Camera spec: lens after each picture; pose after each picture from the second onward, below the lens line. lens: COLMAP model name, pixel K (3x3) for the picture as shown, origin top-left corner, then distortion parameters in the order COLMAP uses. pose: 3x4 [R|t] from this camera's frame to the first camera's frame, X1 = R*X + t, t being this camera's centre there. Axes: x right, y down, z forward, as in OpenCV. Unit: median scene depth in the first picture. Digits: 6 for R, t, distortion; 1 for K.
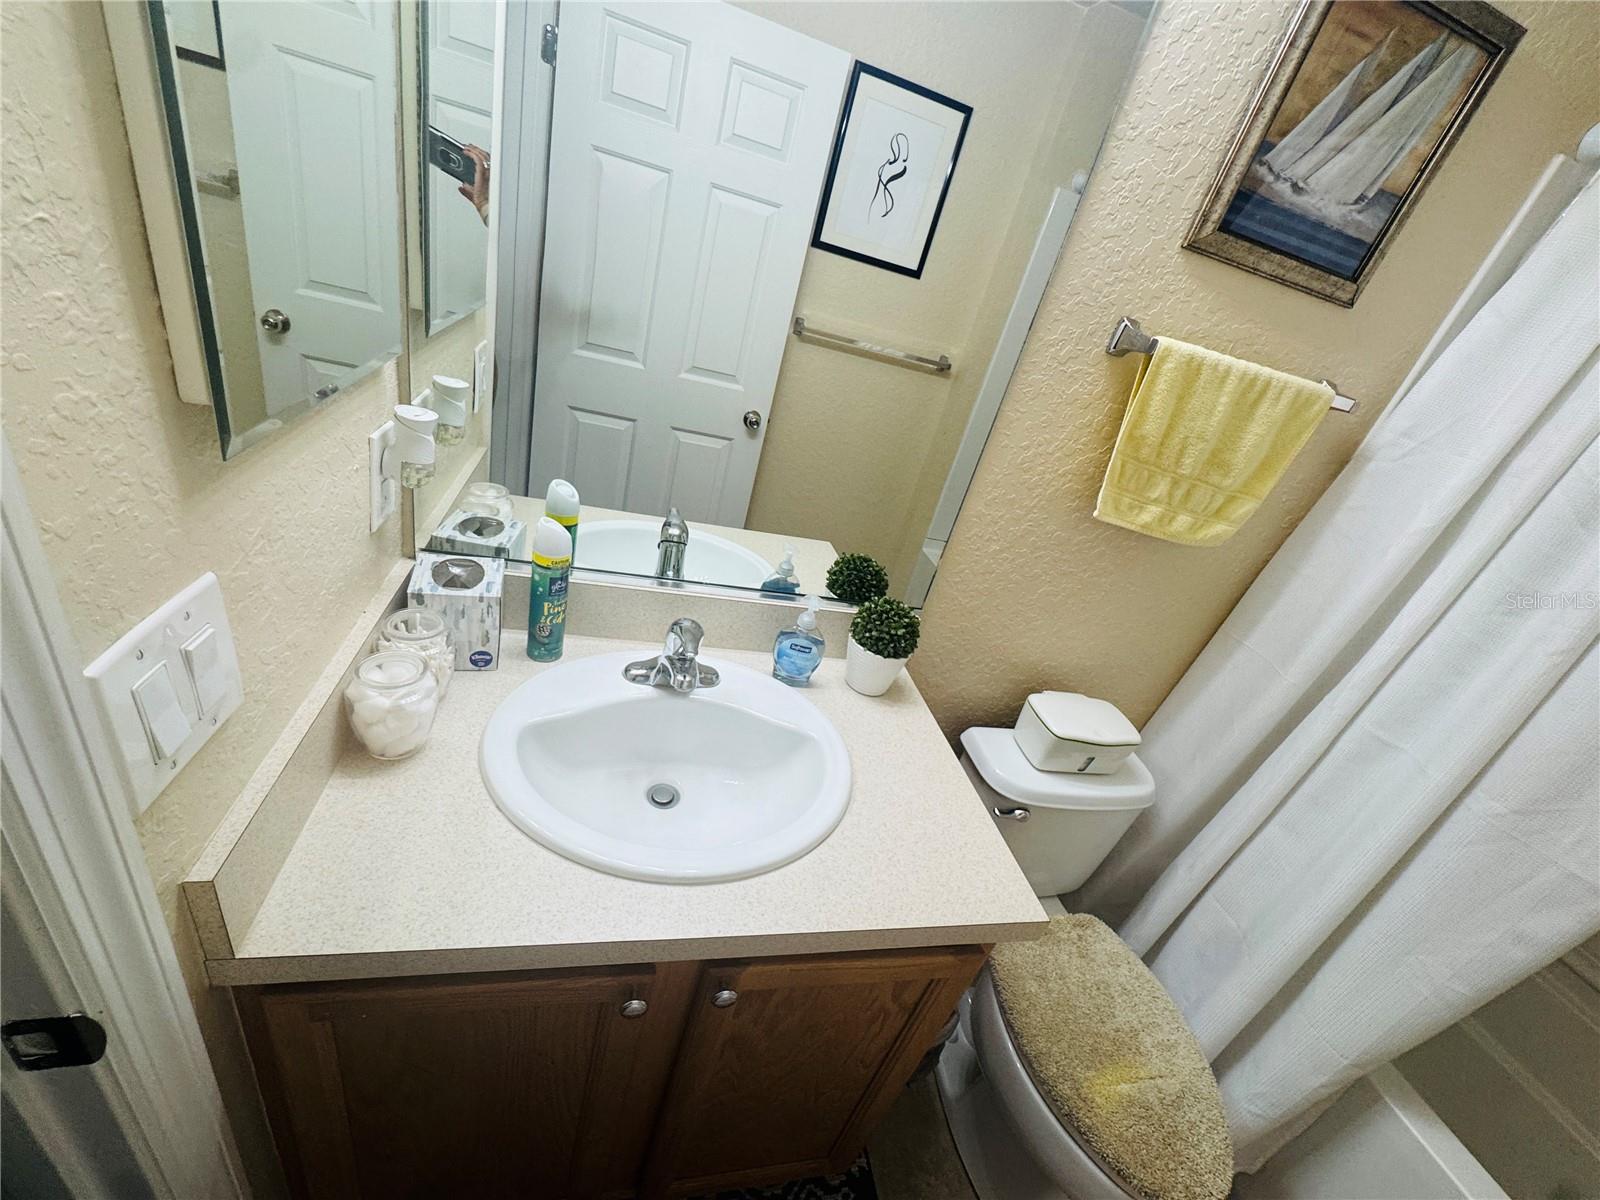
lens RADIAL K [[641.2, 0, 799.8], [0, 641.2, 598.2], [0, 0, 1]] dist [-0.002598, -0.000295]
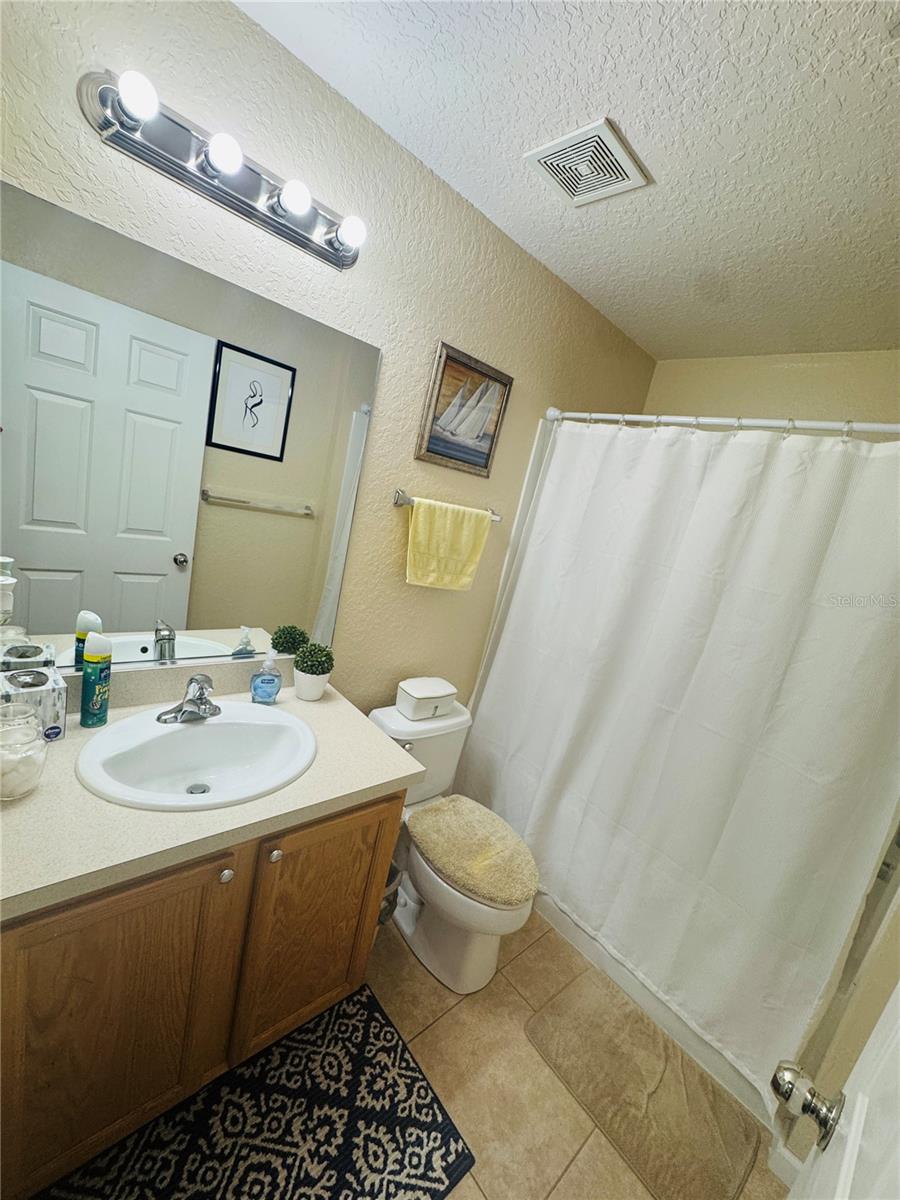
lens RADIAL K [[480.9, 0, 455.9], [0, 480.9, 595.2], [0, 0, 1]] dist [-0.002598, -0.000295]
pose [[0.866907, -0.163496, 0.470893, -0.130862], [0.235750, 0.966827, -0.098325, 0.099836], [-0.439197, 0.196251, 0.876694, -0.401893]]
